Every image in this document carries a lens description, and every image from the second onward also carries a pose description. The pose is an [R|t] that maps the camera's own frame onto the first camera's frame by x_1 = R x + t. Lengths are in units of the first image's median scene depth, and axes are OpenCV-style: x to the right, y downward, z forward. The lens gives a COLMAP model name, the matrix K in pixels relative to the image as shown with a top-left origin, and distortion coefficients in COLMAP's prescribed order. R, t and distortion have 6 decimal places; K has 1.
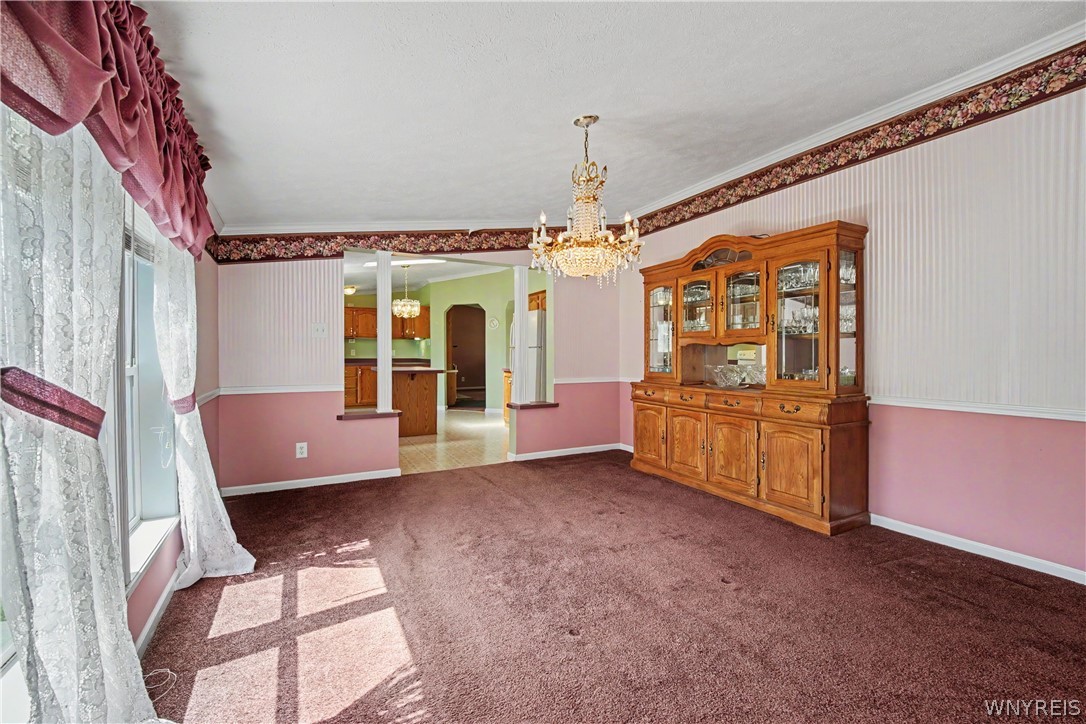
lens RADIAL K [[439.1, 0, 541.9], [0, 439.1, 350.3], [0, 0, 1]] dist [-0.000555, -0.000090]
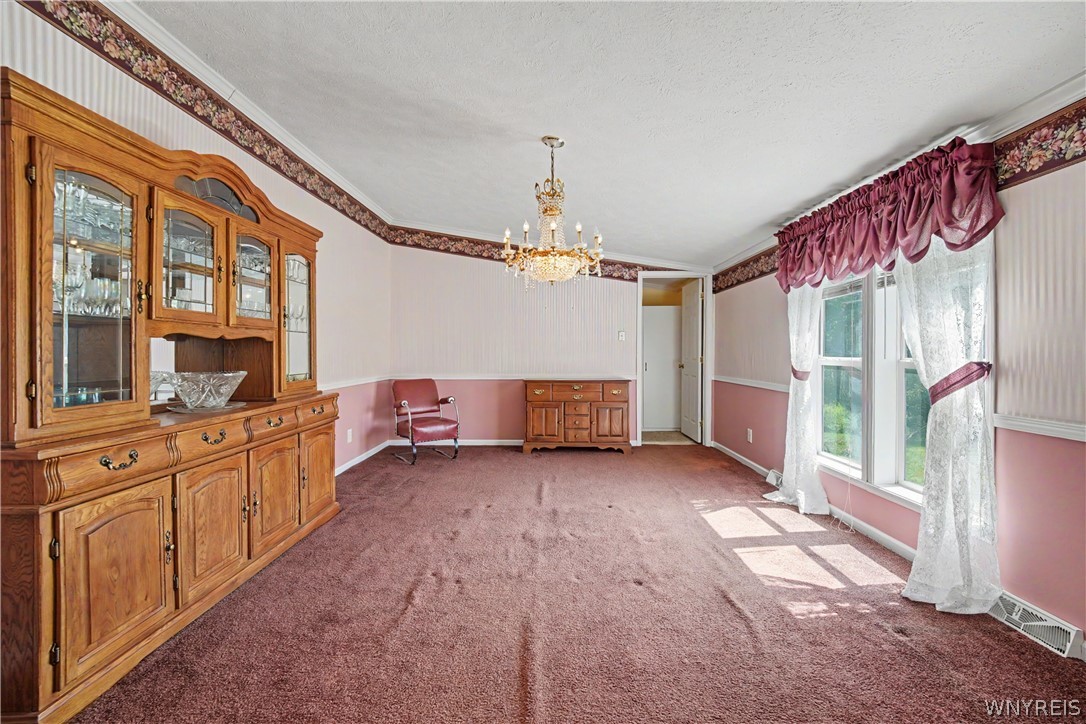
lens RADIAL K [[439.1, 0, 541.7], [0, 439.1, 352.8], [0, 0, 1]] dist [-0.000555, -0.000090]
pose [[-0.867033, 0.005146, 0.498224, -0.438041], [0.013874, 0.999808, 0.013817, -0.019653], [-0.498057, 0.018892, -0.866938, 2.022822]]
